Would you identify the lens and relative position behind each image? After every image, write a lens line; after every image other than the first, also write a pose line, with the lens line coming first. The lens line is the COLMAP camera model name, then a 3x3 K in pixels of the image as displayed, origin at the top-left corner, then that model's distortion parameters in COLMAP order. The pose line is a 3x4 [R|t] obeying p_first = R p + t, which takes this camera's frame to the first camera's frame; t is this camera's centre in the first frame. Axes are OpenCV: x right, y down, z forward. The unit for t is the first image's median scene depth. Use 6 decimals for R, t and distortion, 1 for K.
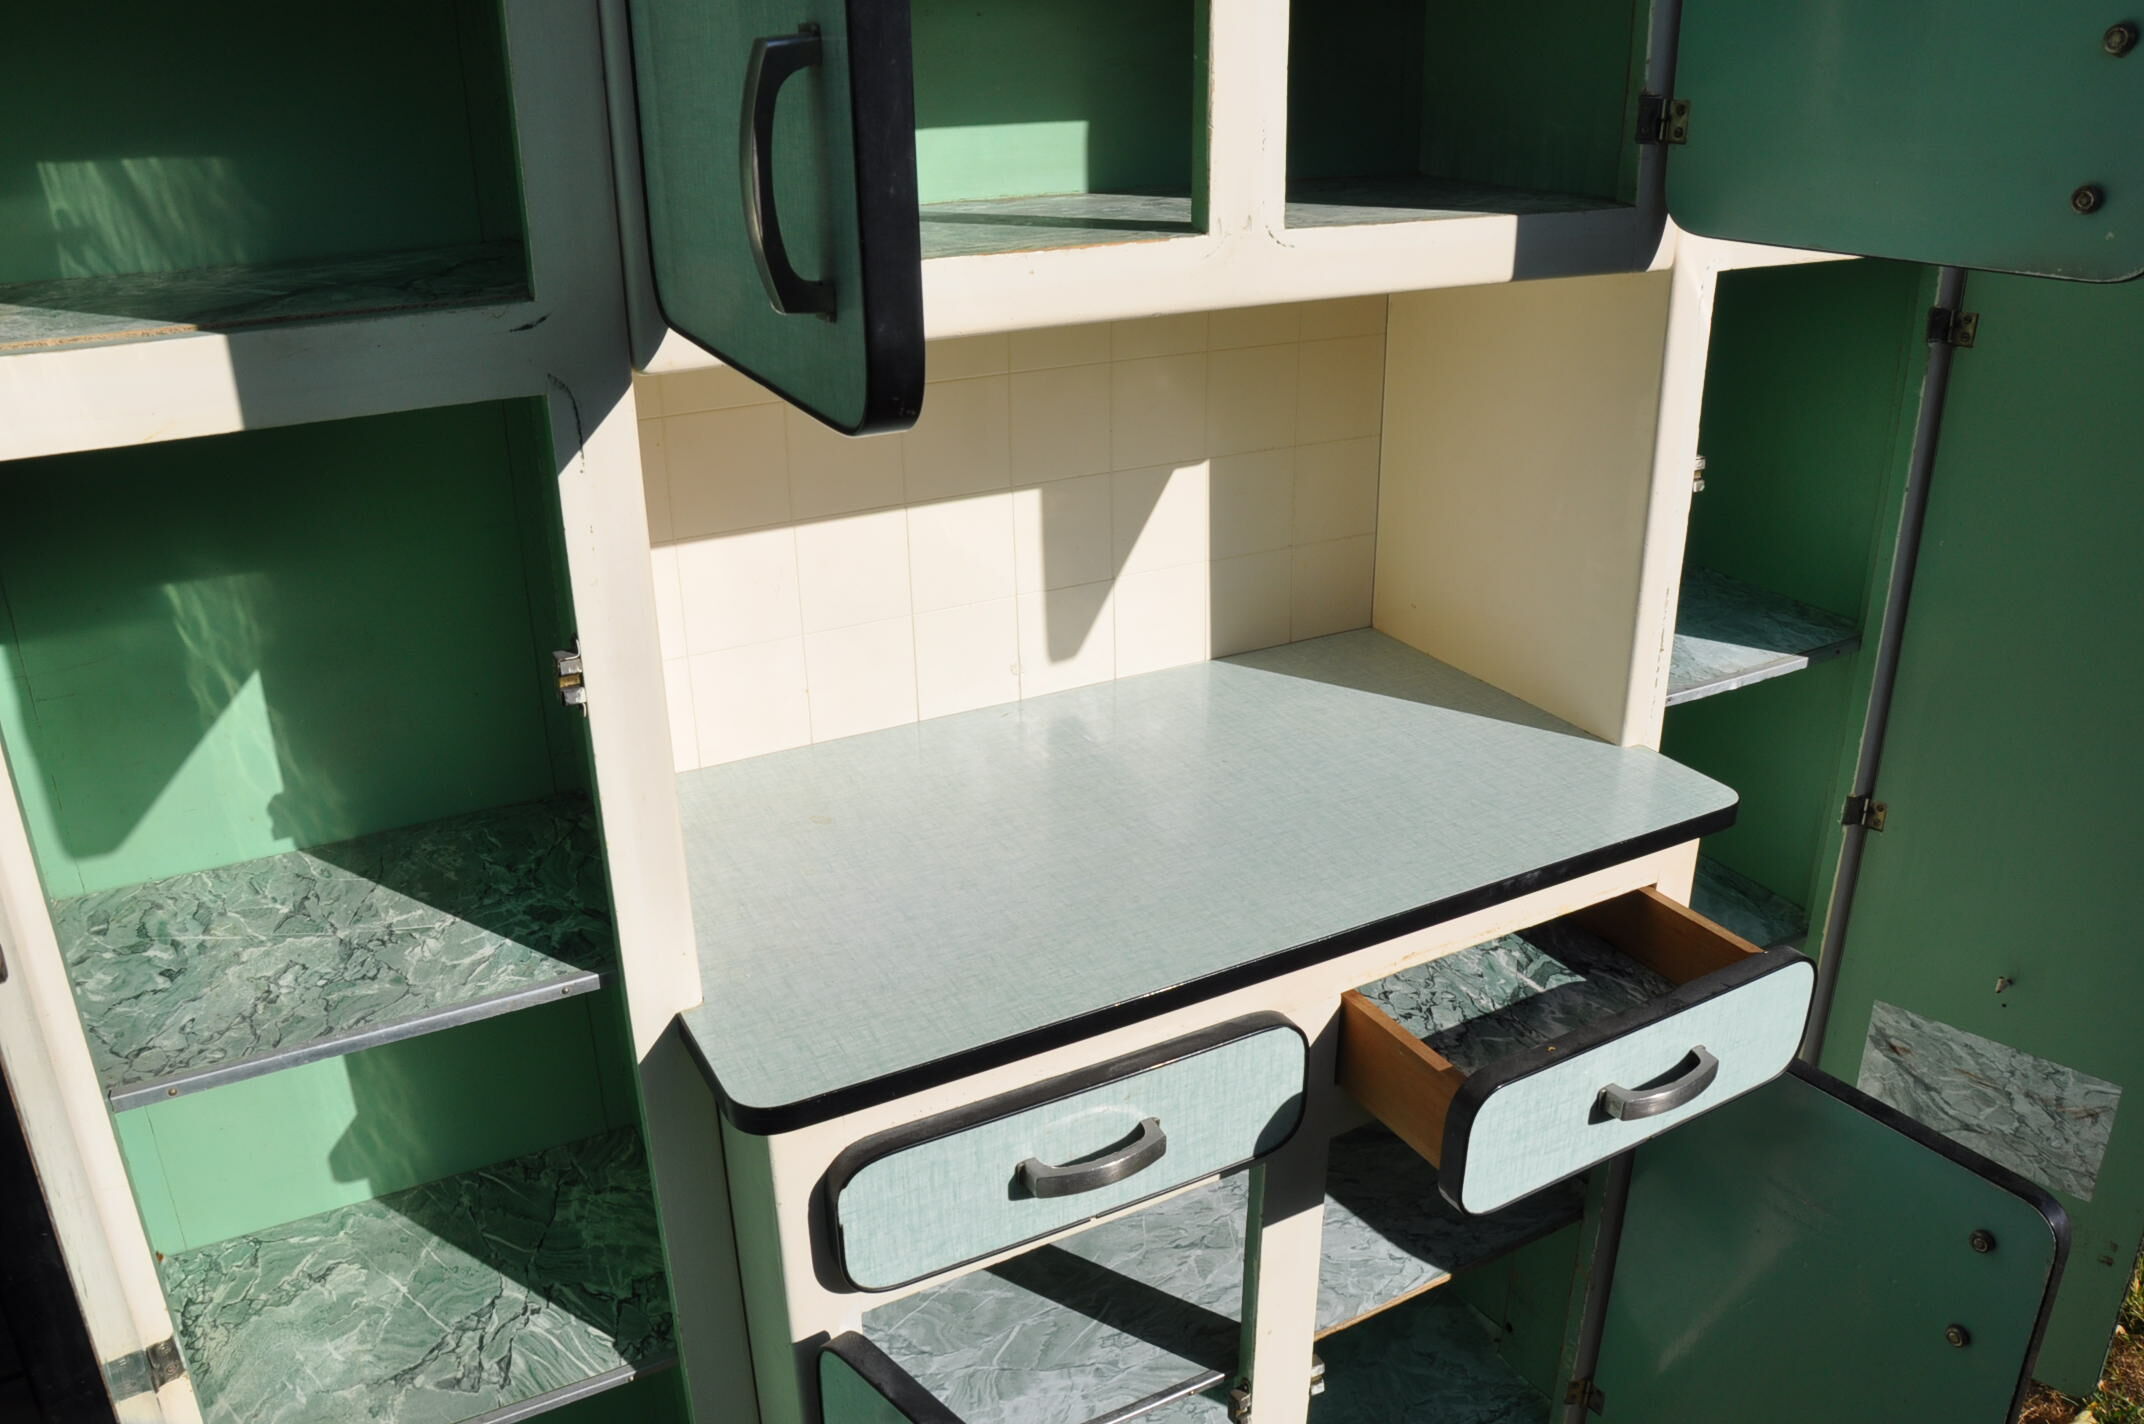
lens RADIAL K [[1668.9, 0, 1073.3], [0, 1668.9, 700.4], [0, 0, 1]] dist [-0.152292, 0.104446]
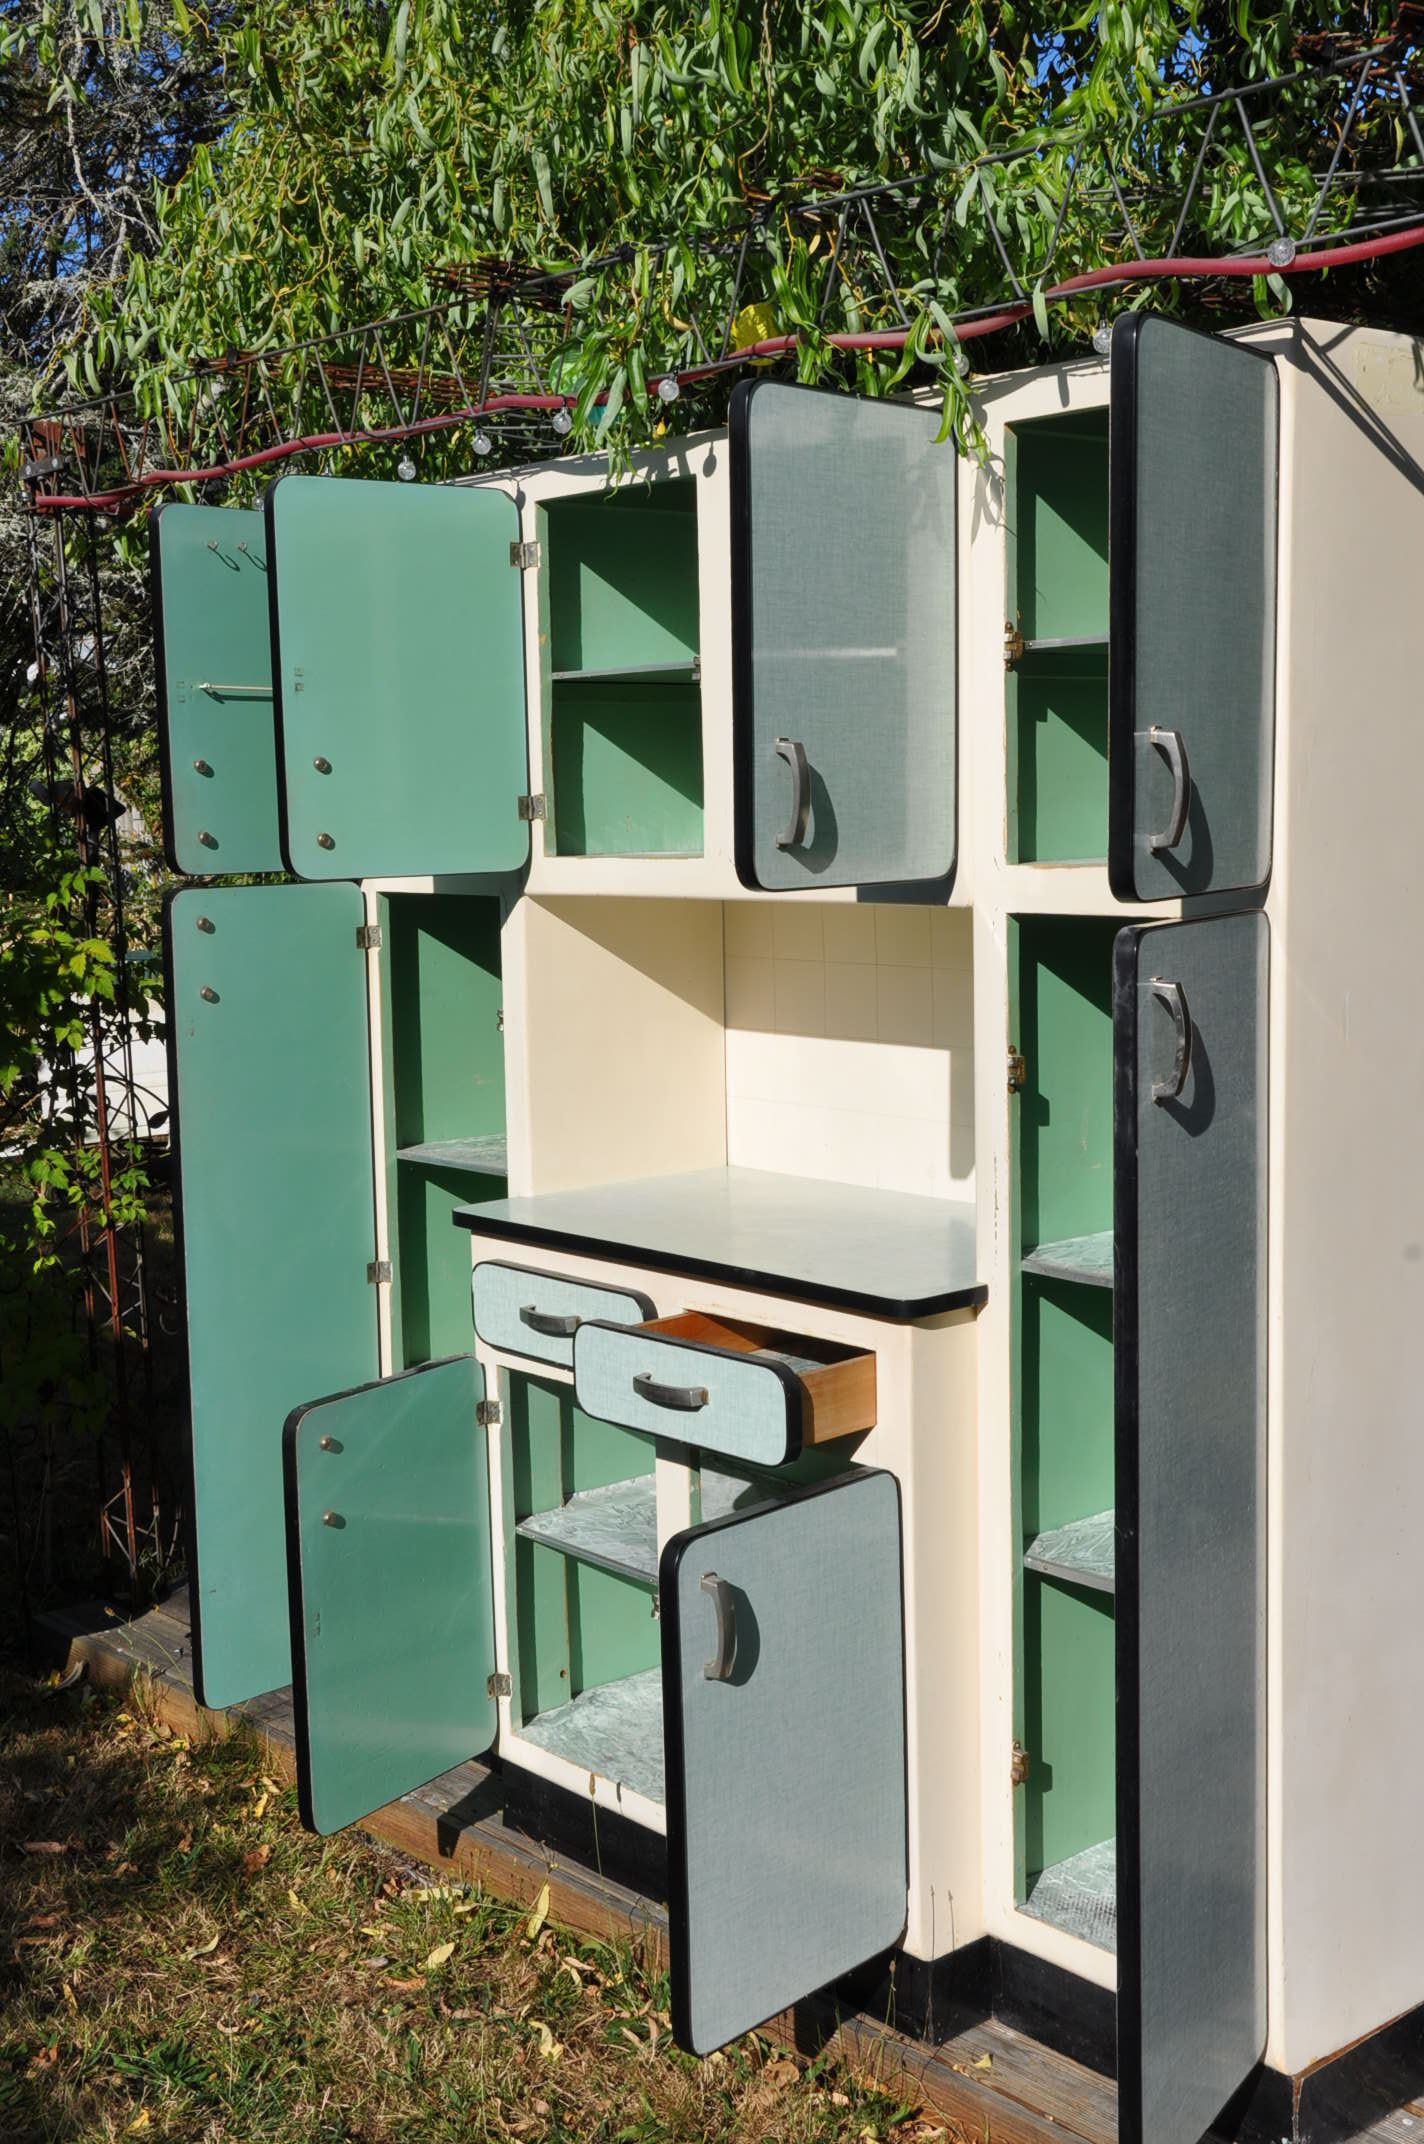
lens RADIAL K [[2466.3, 0, 712.0], [0, 2466.3, 1072.0], [0, 0, 1]] dist [-0.000217, 0.293492]
pose [[0.217426, 0.119819, -0.968695, 2.477731], [-0.358962, 0.932703, 0.034797, -0.134699], [0.907674, 0.340159, 0.245804, 0.343183]]
